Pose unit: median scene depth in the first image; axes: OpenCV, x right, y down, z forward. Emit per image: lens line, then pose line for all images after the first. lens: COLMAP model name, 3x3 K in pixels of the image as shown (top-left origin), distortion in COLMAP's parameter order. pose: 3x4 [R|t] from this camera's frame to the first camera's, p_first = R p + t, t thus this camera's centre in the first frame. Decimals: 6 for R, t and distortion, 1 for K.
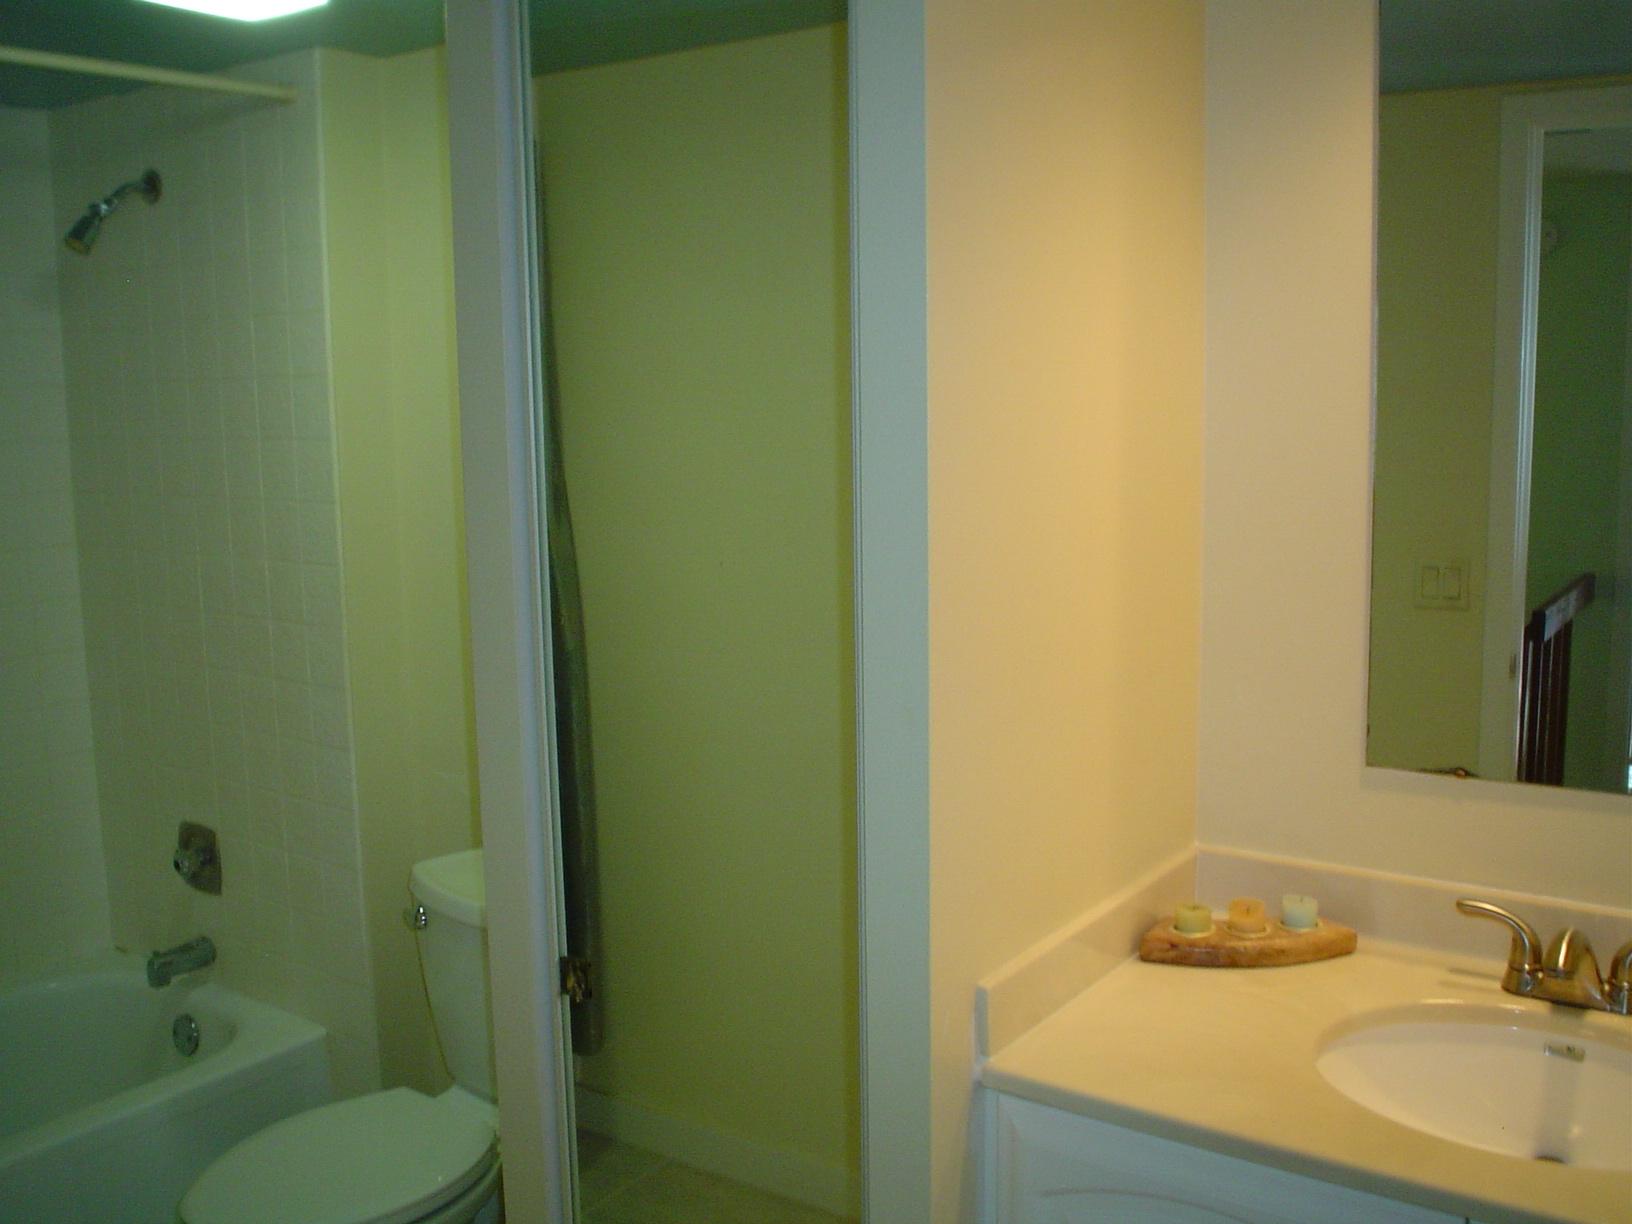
lens RADIAL K [[1587.9, 0, 812.3], [0, 1587.9, 603.2], [0, 0, 1]] dist [-0.125837, 0.097544]
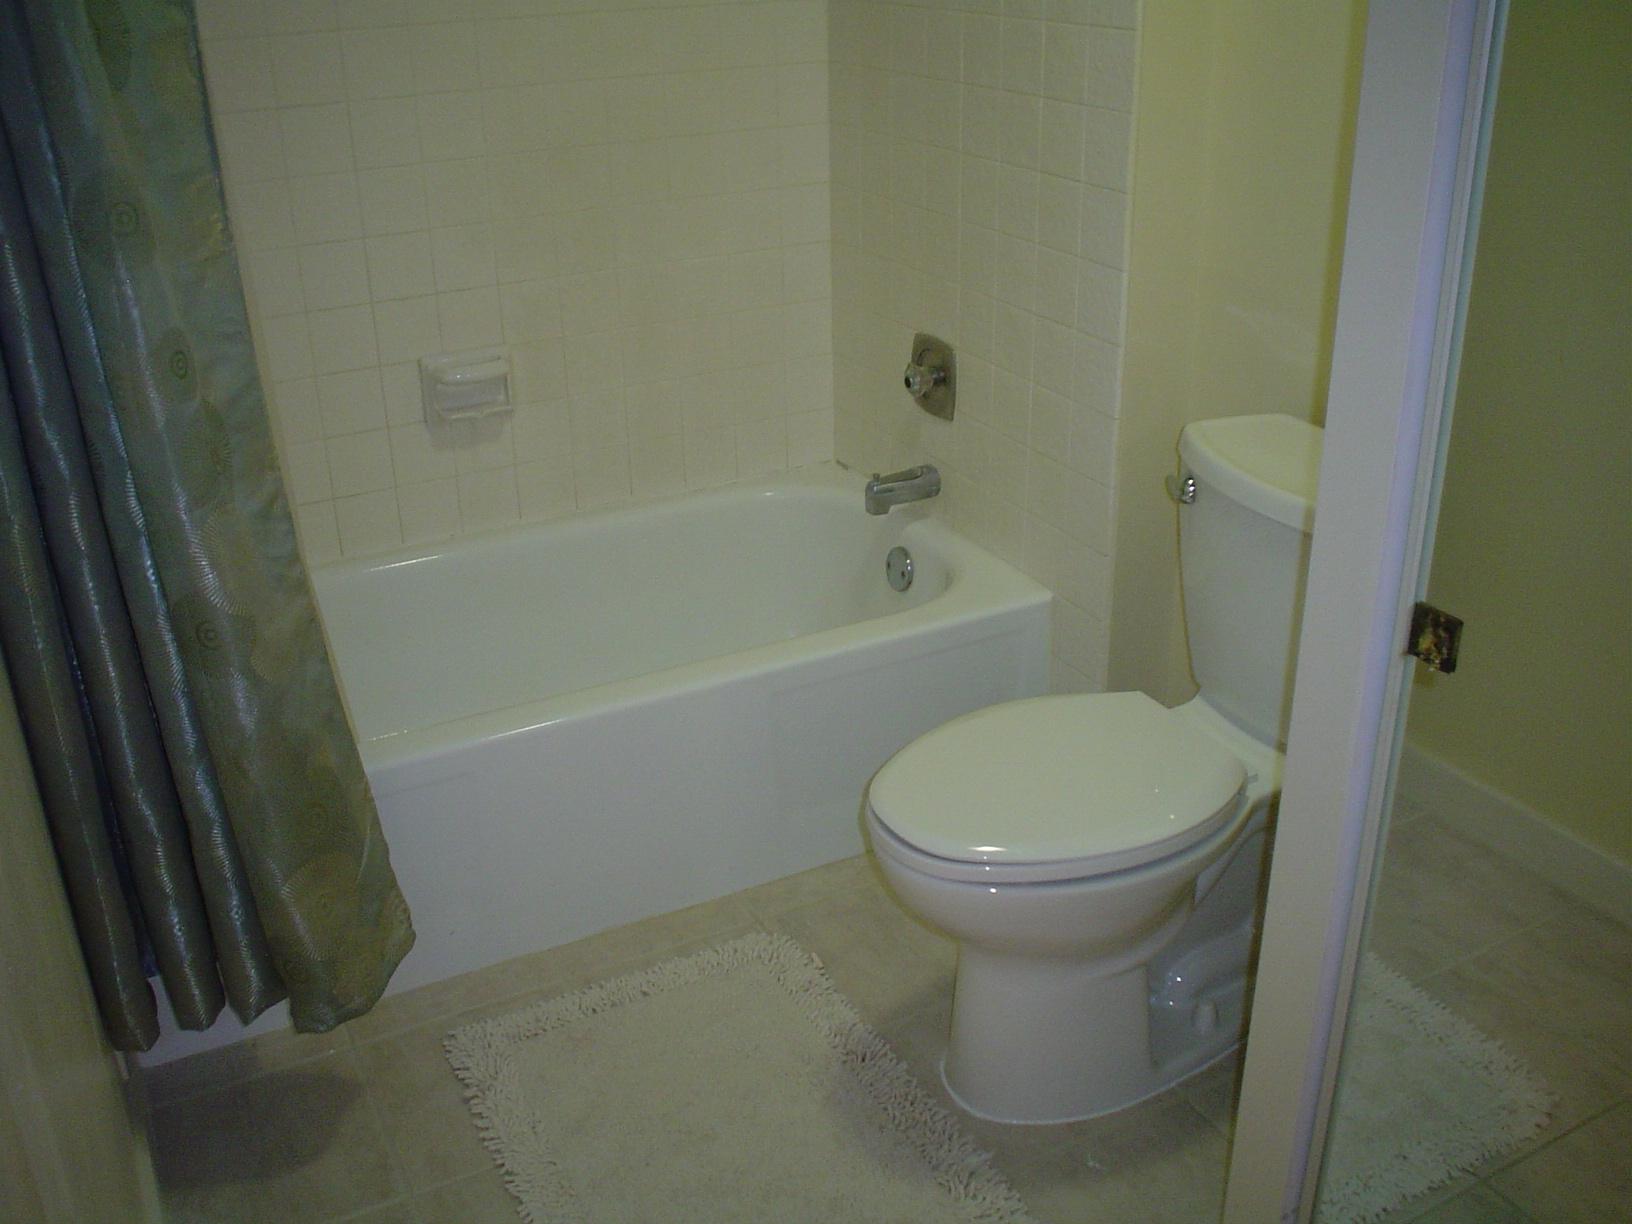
lens RADIAL K [[1587.9, 0, 812.3], [0, 1587.9, 603.2], [0, 0, 1]] dist [-0.125837, 0.097544]
pose [[0.894021, 0.185518, -0.407811, -0.070169], [-0.059765, 0.951489, 0.301822, 0.021299], [0.444021, -0.245462, 0.861739, 0.178090]]
